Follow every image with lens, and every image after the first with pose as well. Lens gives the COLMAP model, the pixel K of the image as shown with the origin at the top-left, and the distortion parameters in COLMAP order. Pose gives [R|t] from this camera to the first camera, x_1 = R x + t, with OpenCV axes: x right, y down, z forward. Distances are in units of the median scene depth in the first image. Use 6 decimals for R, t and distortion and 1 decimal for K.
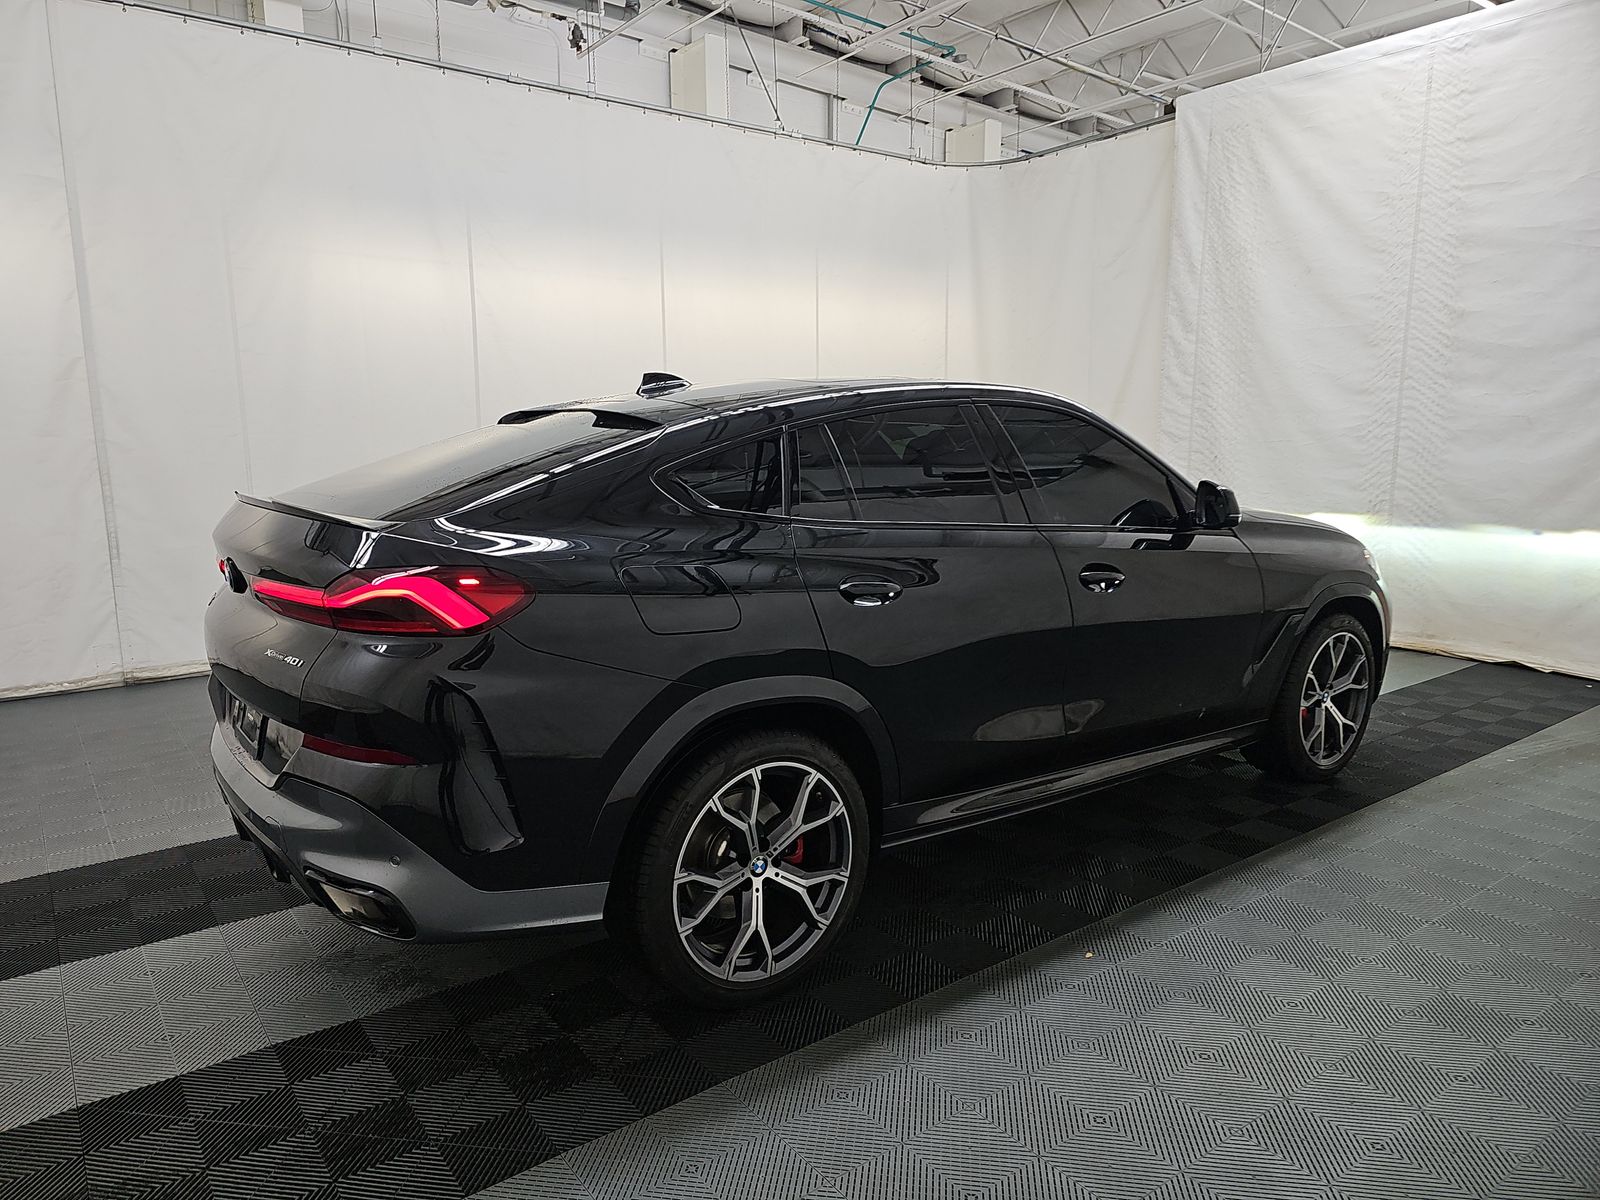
lens RADIAL K [[1051.3, 0, 810.3], [0, 1051.3, 607.4], [0, 0, 1]] dist [0.034643, -0.027360]
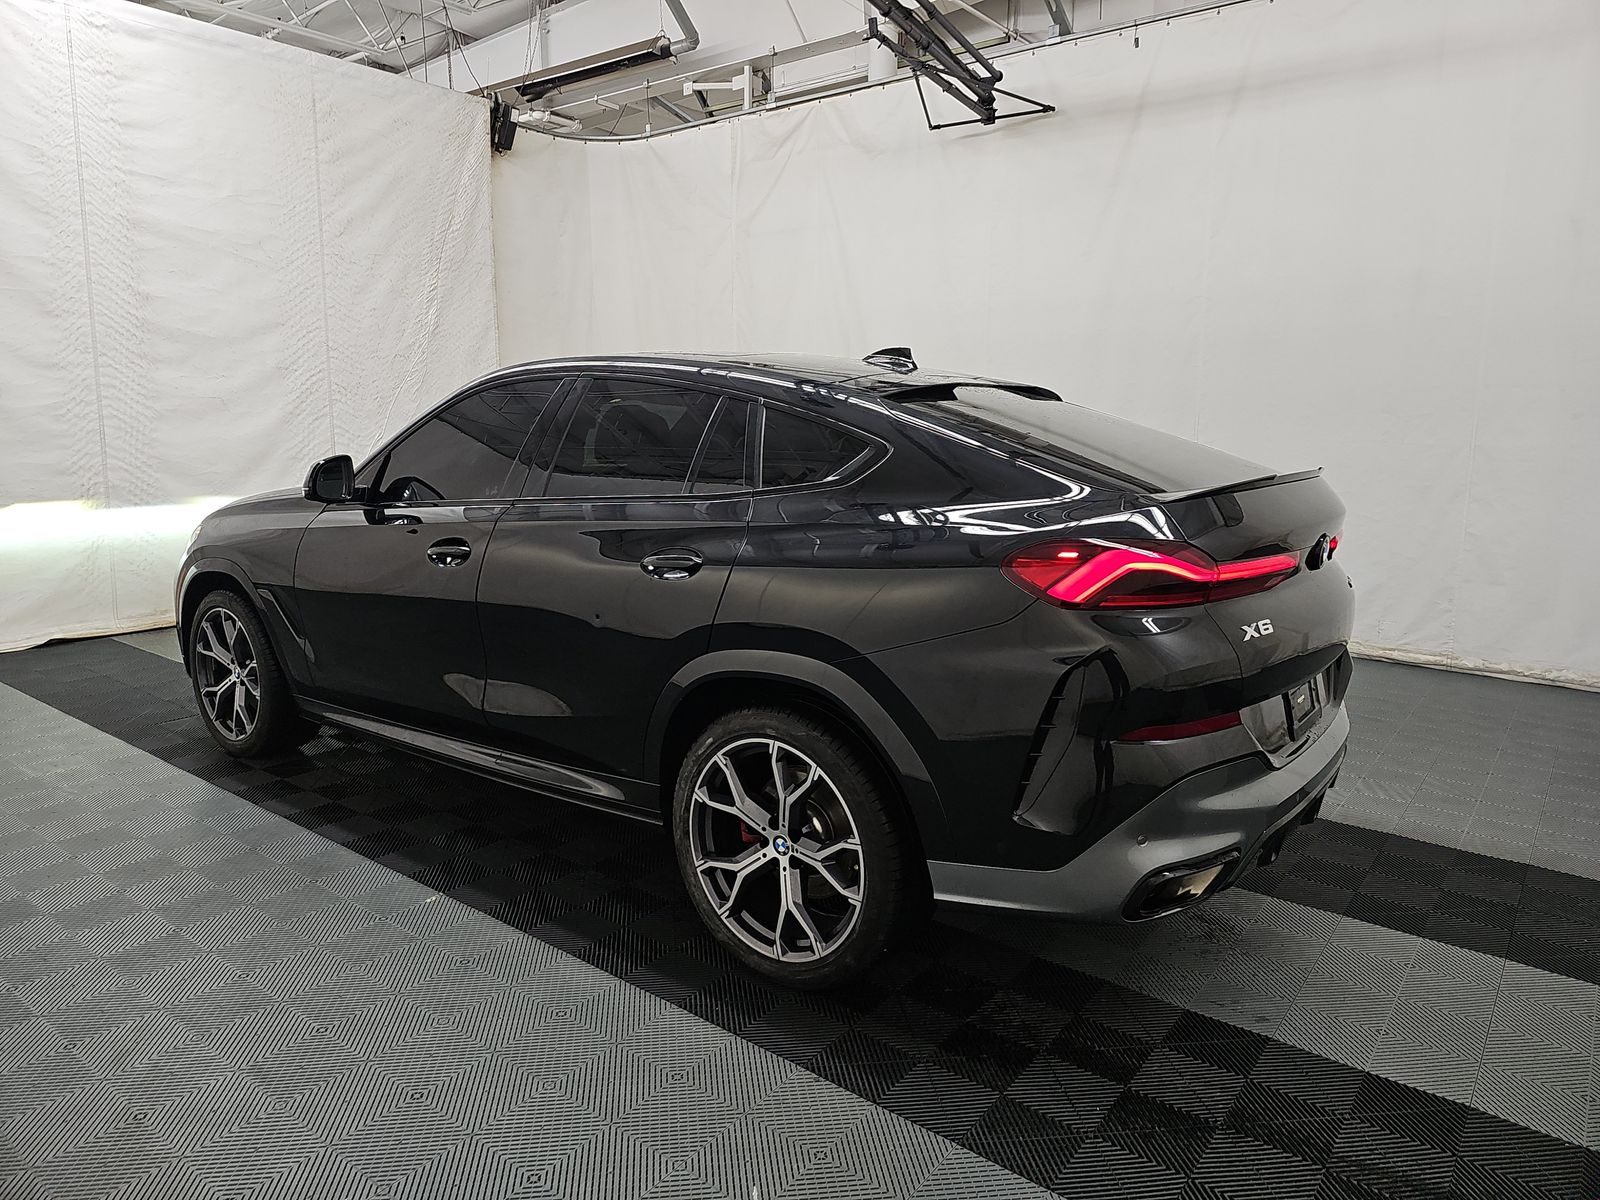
lens RADIAL K [[1051.3, 0, 804.1], [0, 1051.3, 591.2], [0, 0, 1]] dist [0.034643, -0.027360]
pose [[-0.238265, -0.173274, 0.955618, -0.554777], [0.135841, 0.968338, 0.209449, -0.124353], [-0.961653, 0.179717, -0.207184, 0.627445]]
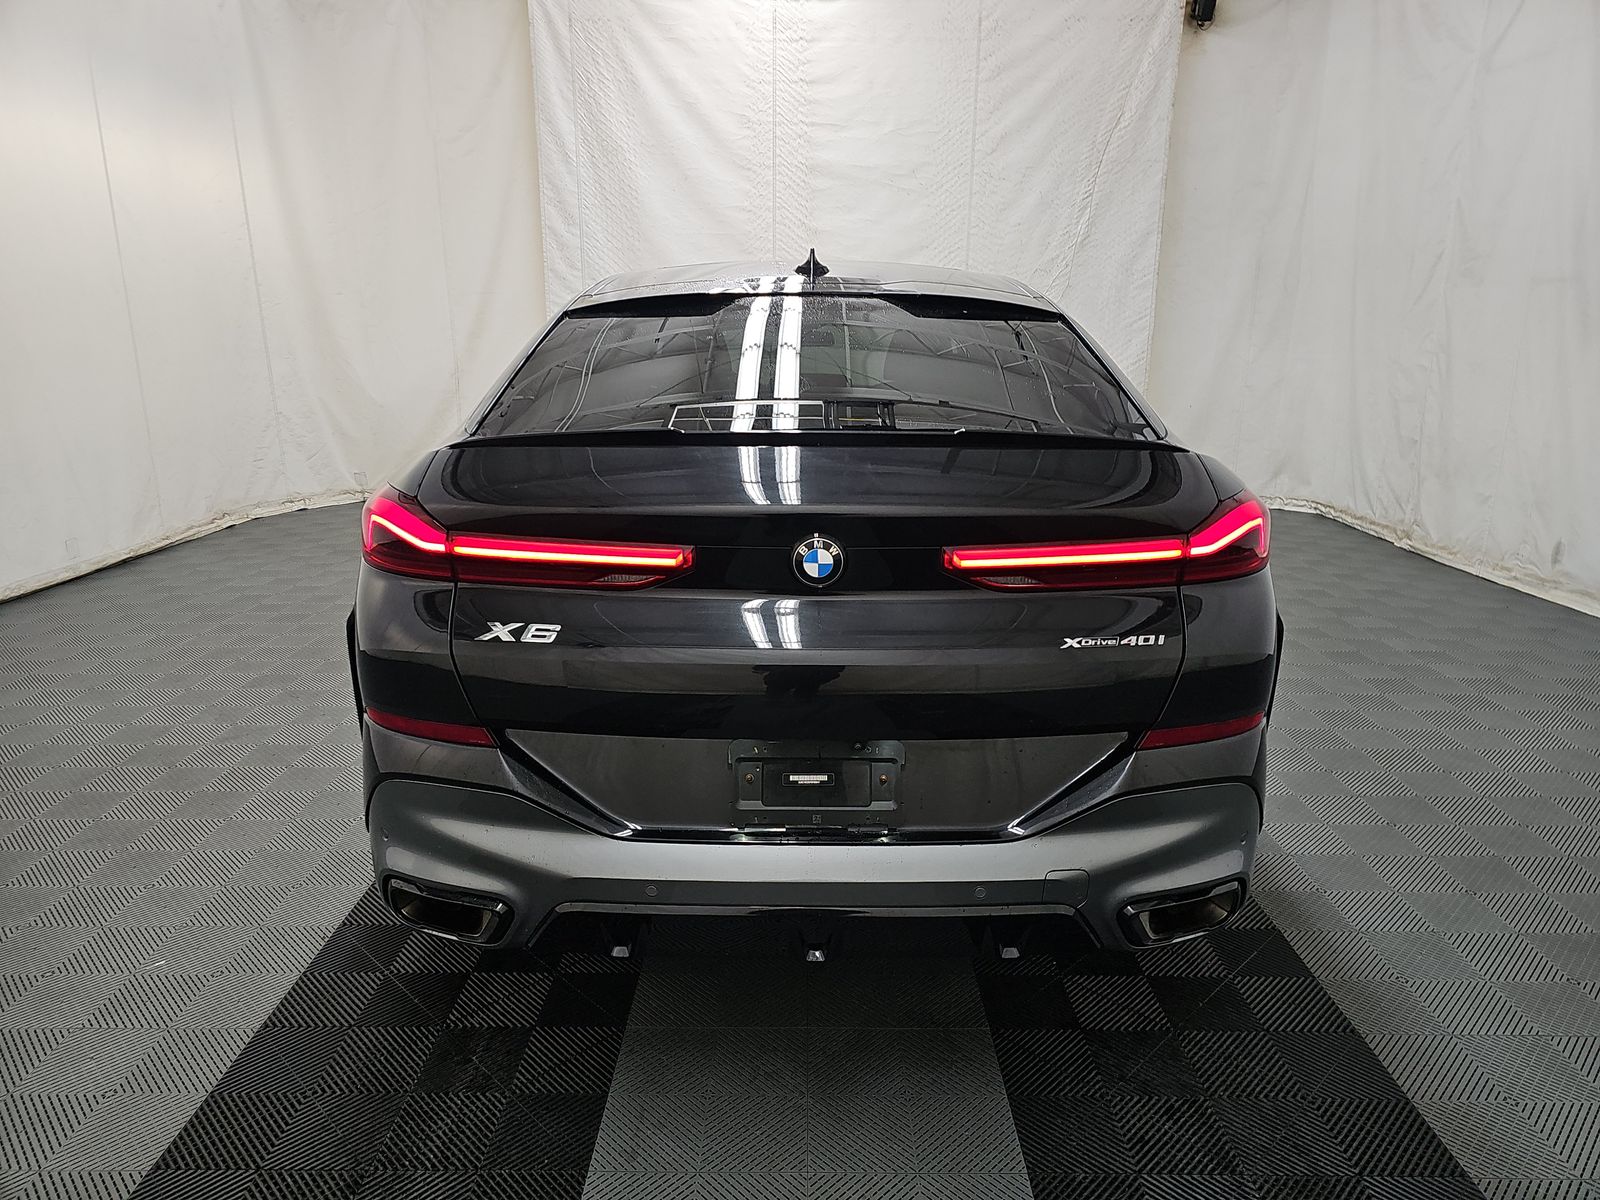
lens RADIAL K [[1051.3, 0, 805.1], [0, 1051.3, 613.4], [0, 0, 1]] dist [0.034643, -0.027360]
pose [[0.619473, -0.214338, 0.755190, -0.403542], [0.121702, 0.976595, 0.177346, -0.059235], [-0.775527, -0.017952, 0.631060, 0.216940]]
